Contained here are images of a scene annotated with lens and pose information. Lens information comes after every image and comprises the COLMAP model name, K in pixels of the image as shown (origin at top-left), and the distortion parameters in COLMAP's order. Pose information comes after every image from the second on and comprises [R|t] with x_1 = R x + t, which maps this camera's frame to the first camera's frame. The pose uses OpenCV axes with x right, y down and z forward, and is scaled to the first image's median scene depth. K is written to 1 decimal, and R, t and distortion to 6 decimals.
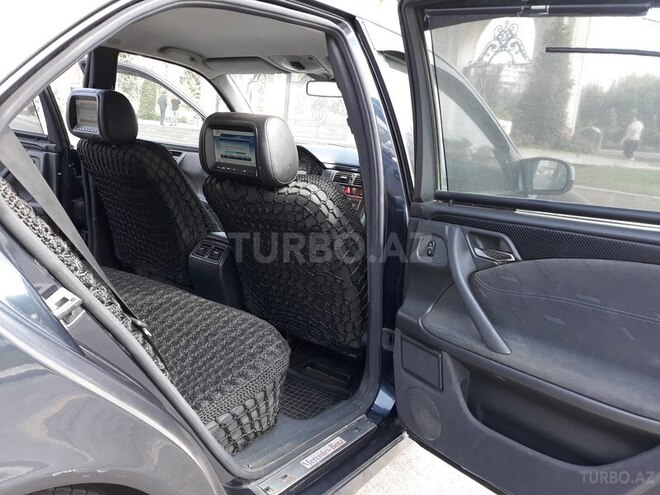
lens RADIAL K [[549.1, 0, 325.8], [0, 549.1, 241.4], [0, 0, 1]] dist [0.090793, -0.216483]
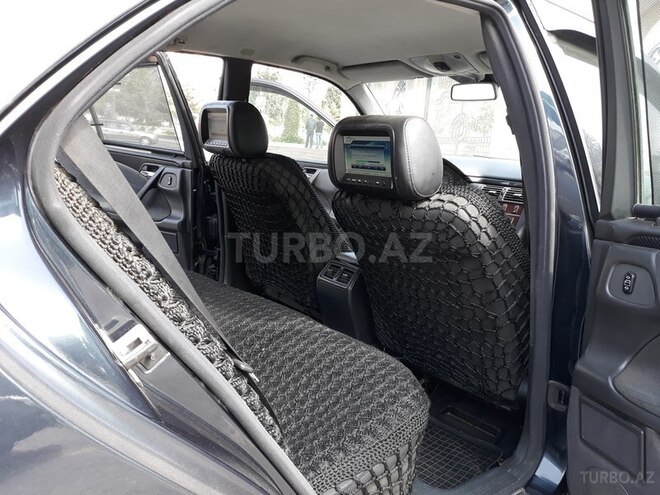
lens RADIAL K [[549.1, 0, 325.8], [0, 549.1, 241.4], [0, 0, 1]] dist [0.090793, -0.216483]
pose [[0.970352, 0.015729, -0.241185, -0.019056], [-0.024115, 0.999201, -0.031858, -0.007510], [0.240491, 0.036730, 0.969956, 0.158533]]
